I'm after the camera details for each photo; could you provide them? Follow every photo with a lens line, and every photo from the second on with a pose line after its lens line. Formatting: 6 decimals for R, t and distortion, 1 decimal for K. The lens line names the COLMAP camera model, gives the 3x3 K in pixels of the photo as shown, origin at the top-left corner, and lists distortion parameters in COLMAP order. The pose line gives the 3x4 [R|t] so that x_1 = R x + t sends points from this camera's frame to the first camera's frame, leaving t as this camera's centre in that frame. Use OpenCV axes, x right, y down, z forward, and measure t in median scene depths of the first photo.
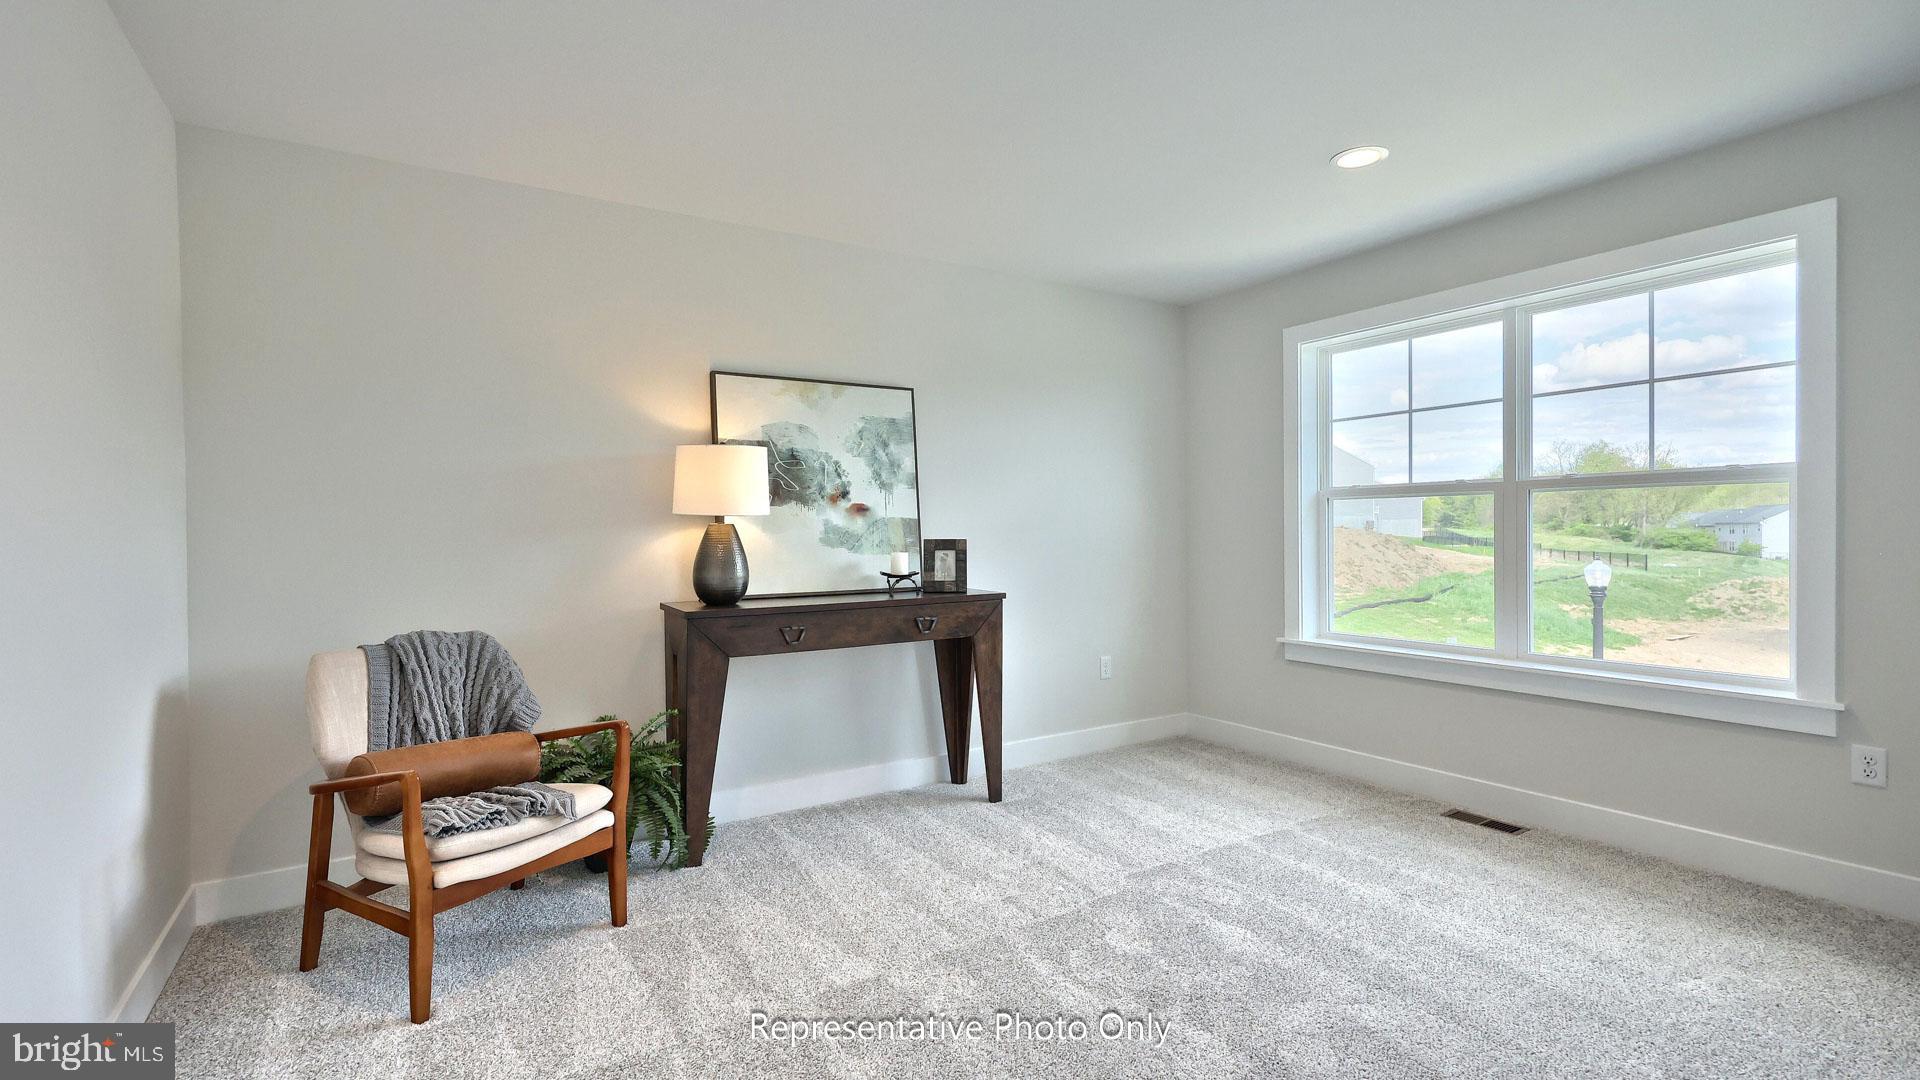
lens RADIAL K [[855.5, 0, 960.8], [0, 855.5, 540.6], [0, 0, 1]] dist [-0.010716, -0.000273]
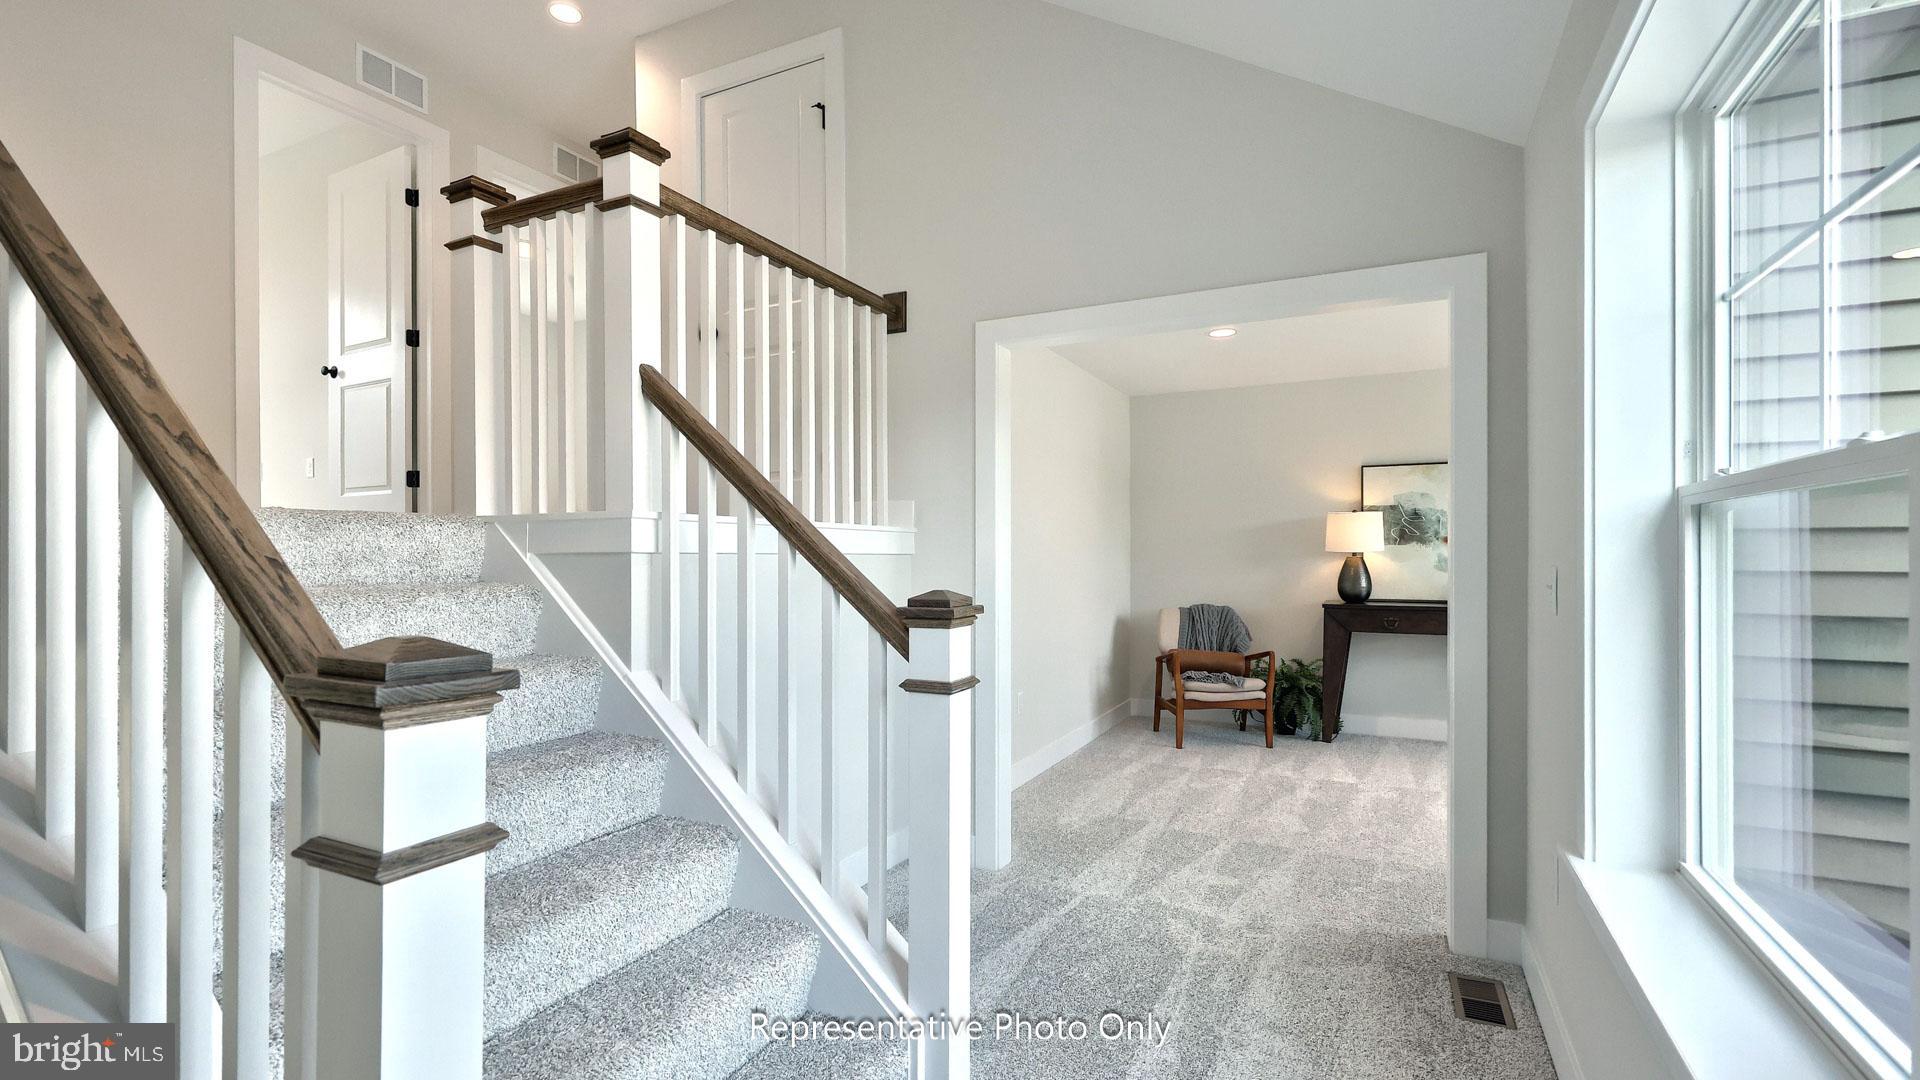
lens RADIAL K [[855.5, 0, 958.6], [0, 855.5, 540.1], [0, 0, 1]] dist [-0.010716, -0.000273]
pose [[0.531849, 0.007310, -0.846808, 0.900906], [-0.010278, 0.999945, 0.002176, -0.057003], [0.846777, 0.007546, 0.531895, -0.723527]]
